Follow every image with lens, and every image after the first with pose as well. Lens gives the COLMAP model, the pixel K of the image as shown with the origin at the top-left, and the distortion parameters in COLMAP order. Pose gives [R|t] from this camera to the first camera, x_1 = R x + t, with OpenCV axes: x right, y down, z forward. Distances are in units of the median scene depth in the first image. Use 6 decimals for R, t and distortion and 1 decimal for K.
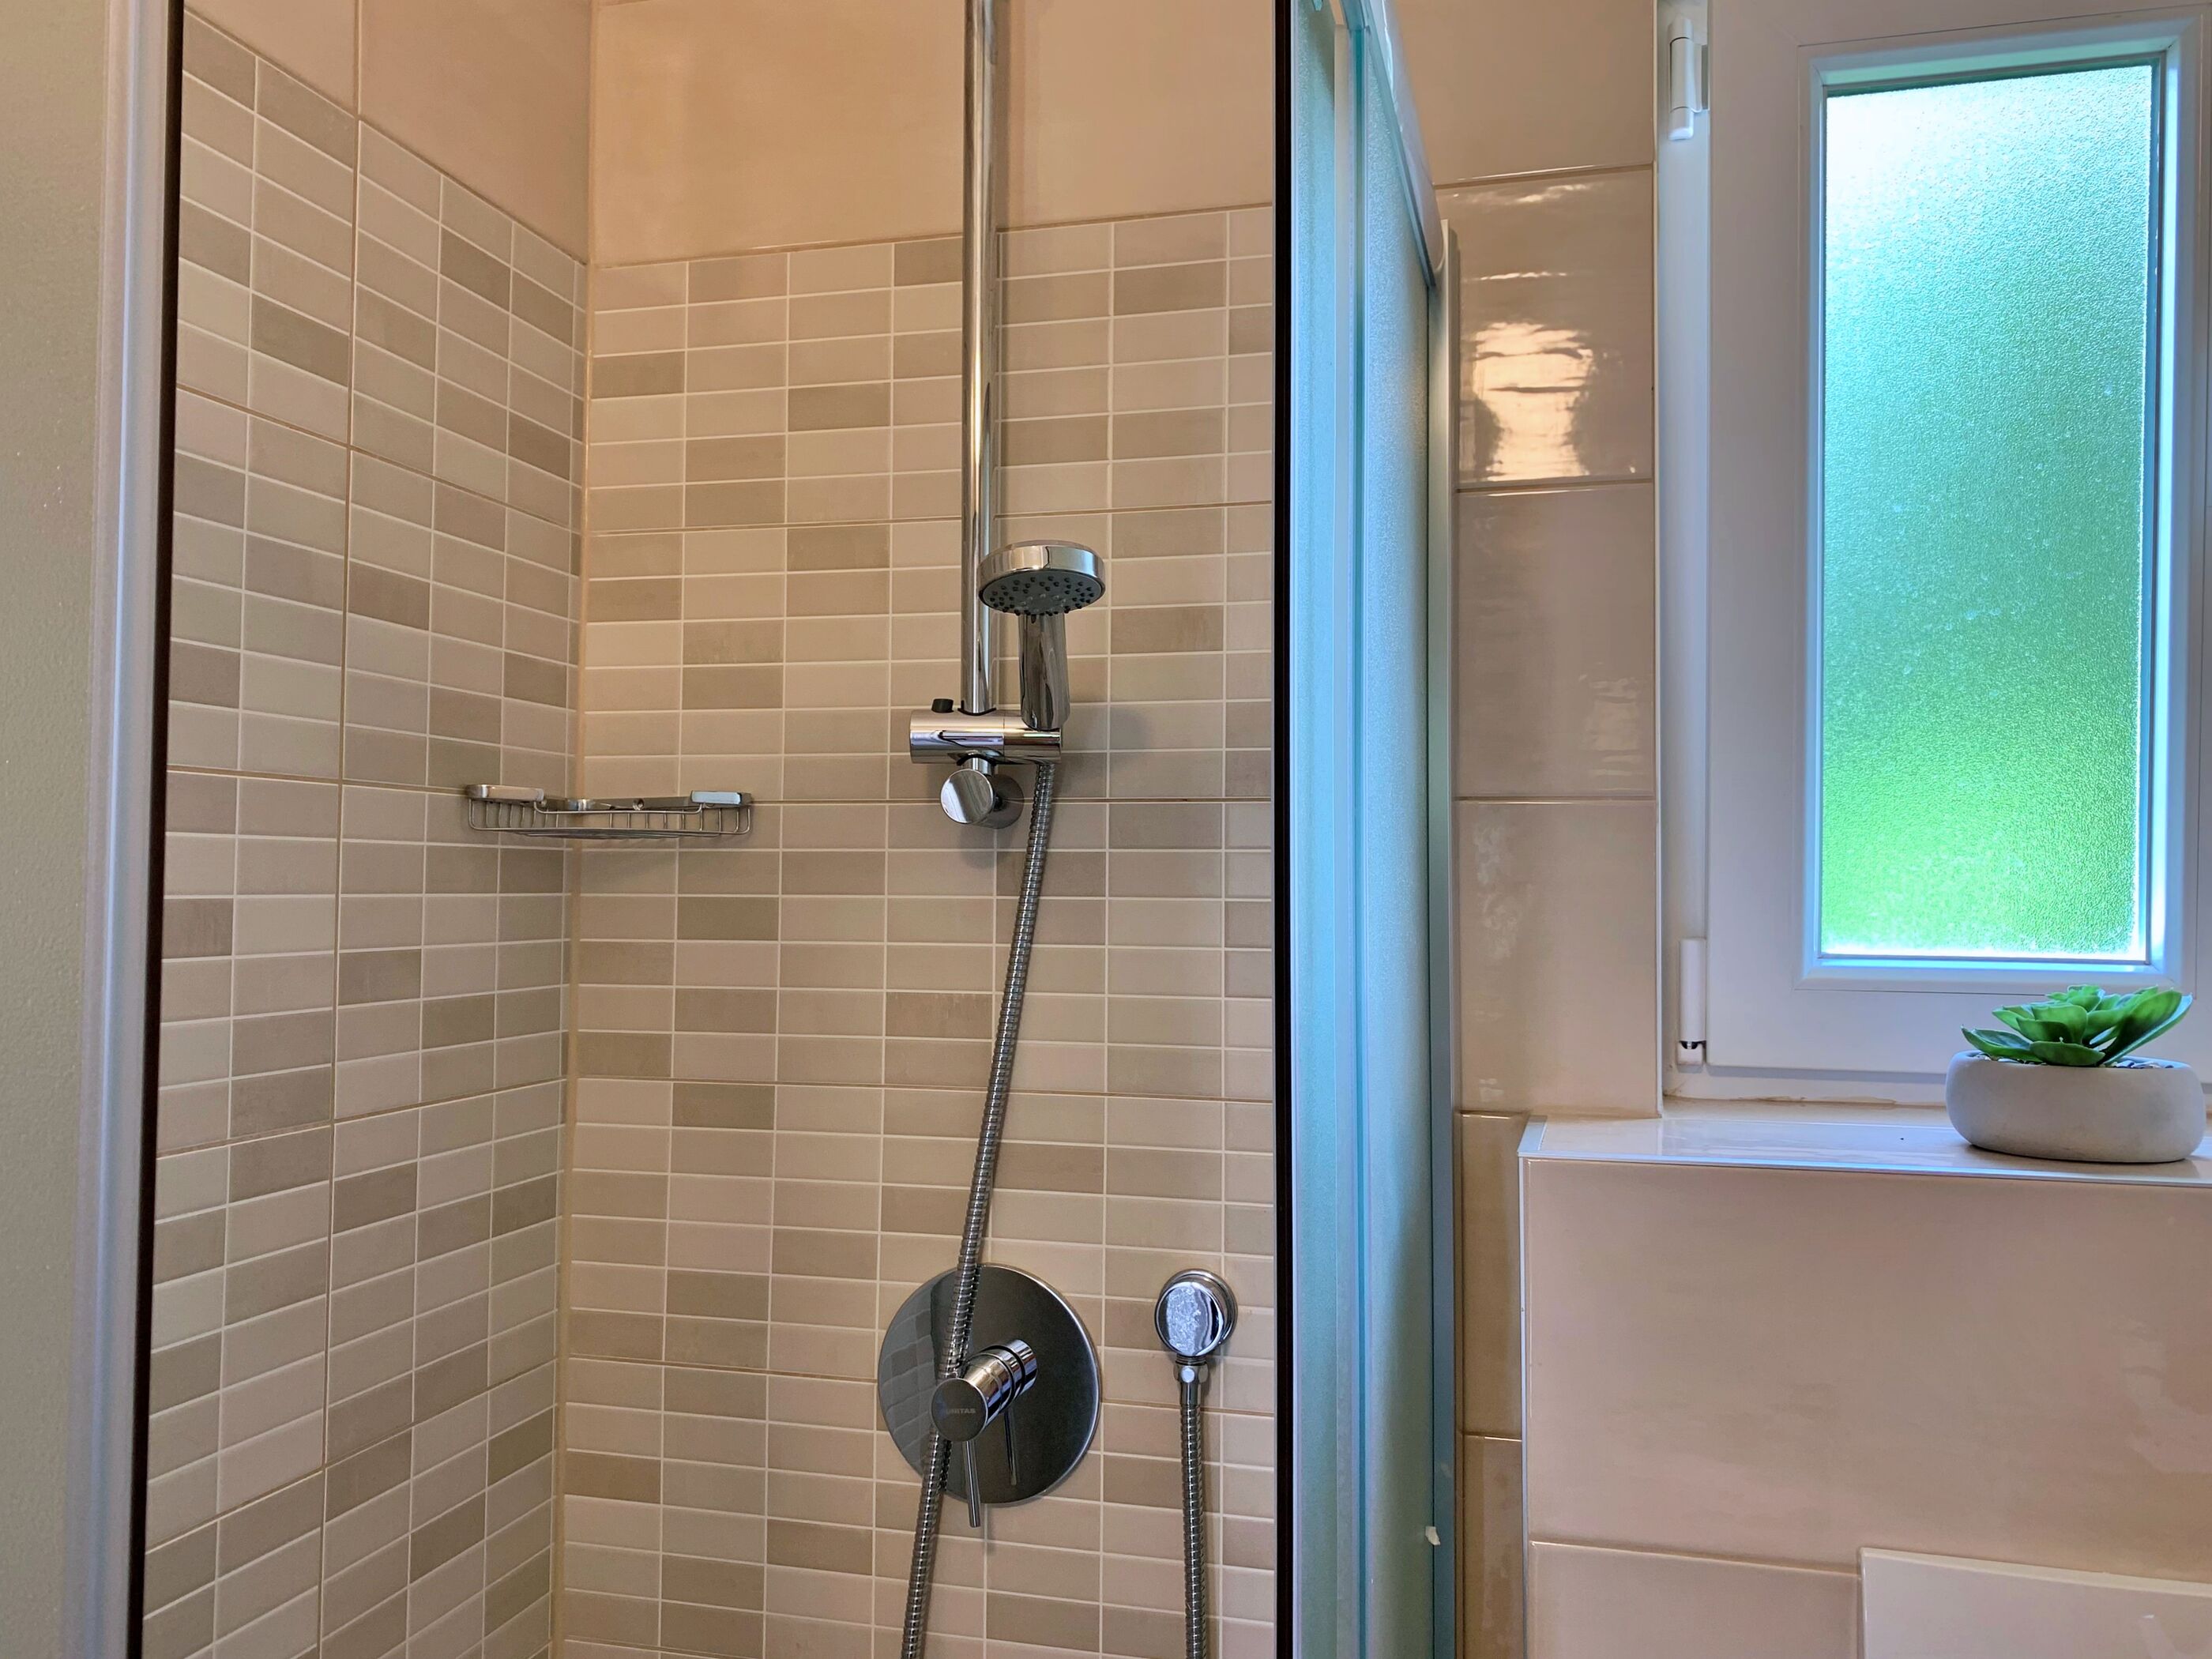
lens RADIAL K [[1719.4, 0, 1124.0], [0, 1719.4, 825.8], [0, 0, 1]] dist [0.010408, -0.007275]
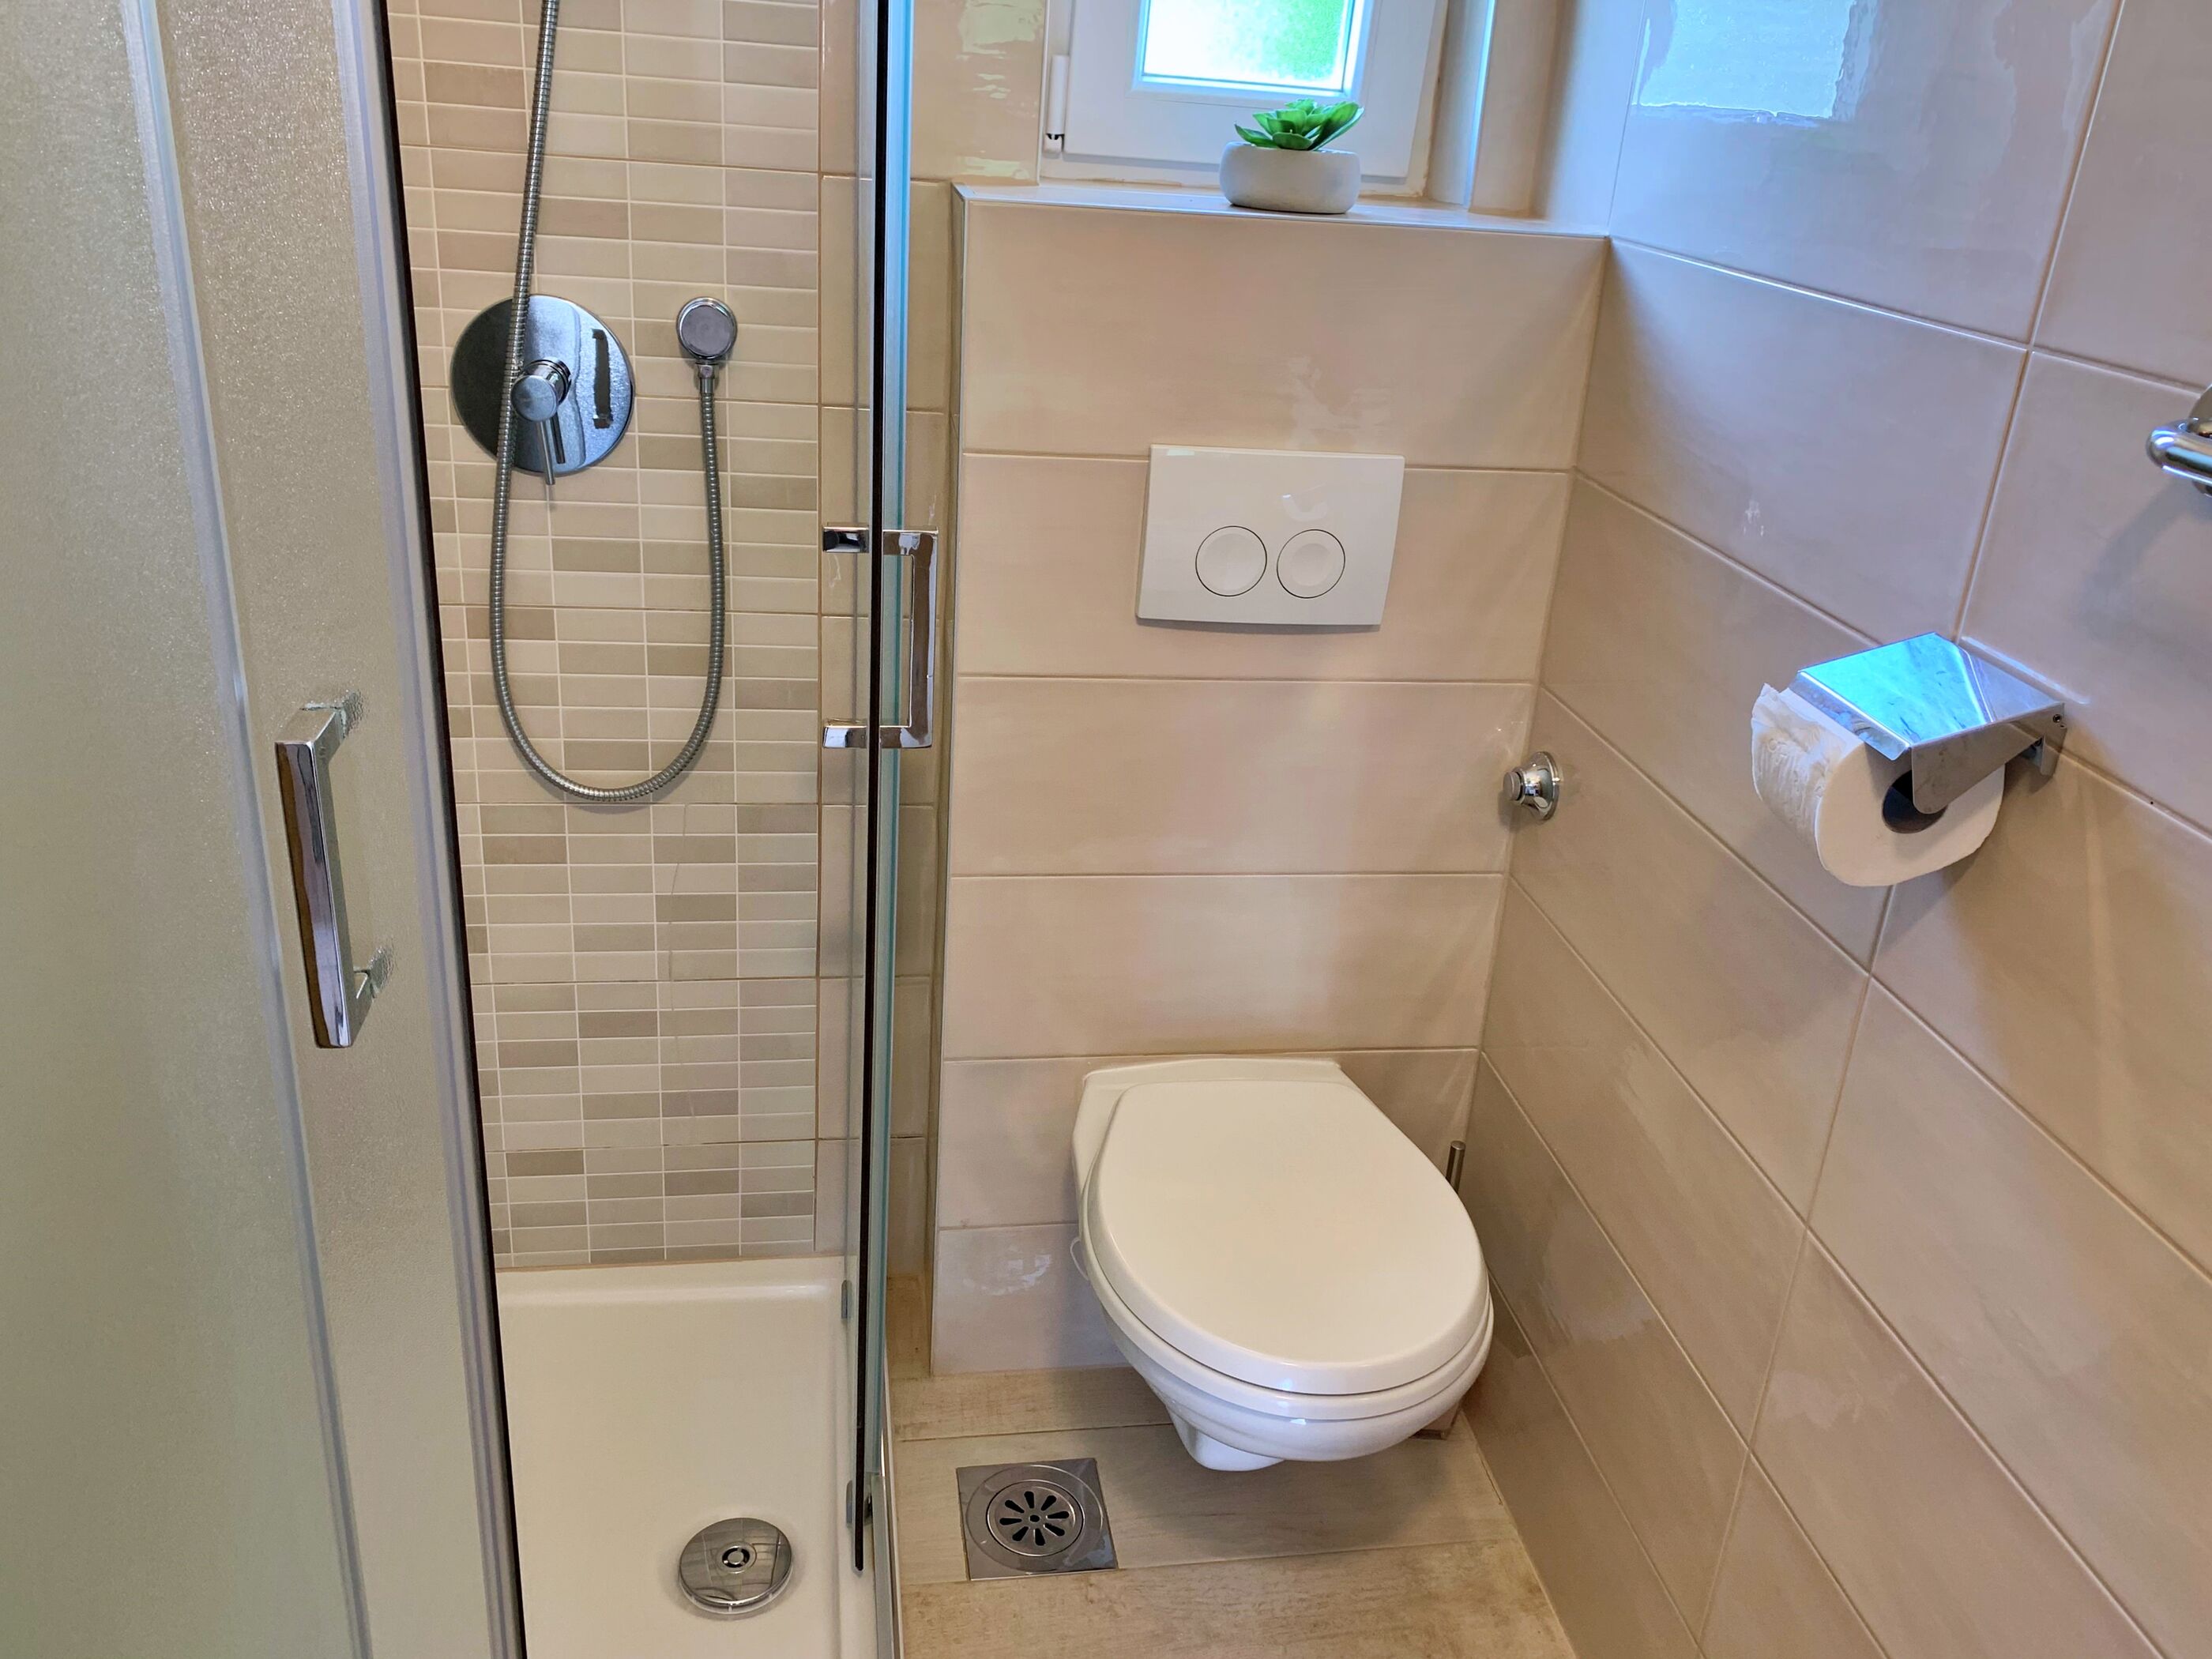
lens RADIAL K [[1708.5, 0, 1096.1], [0, 1708.5, 741.9], [0, 0, 1]] dist [0.044620, 0.005282]
pose [[0.918467, -0.098348, 0.383075, -0.224302], [-0.075992, 0.906657, 0.414967, -0.009694], [-0.388128, -0.410244, 0.825261, -0.372320]]
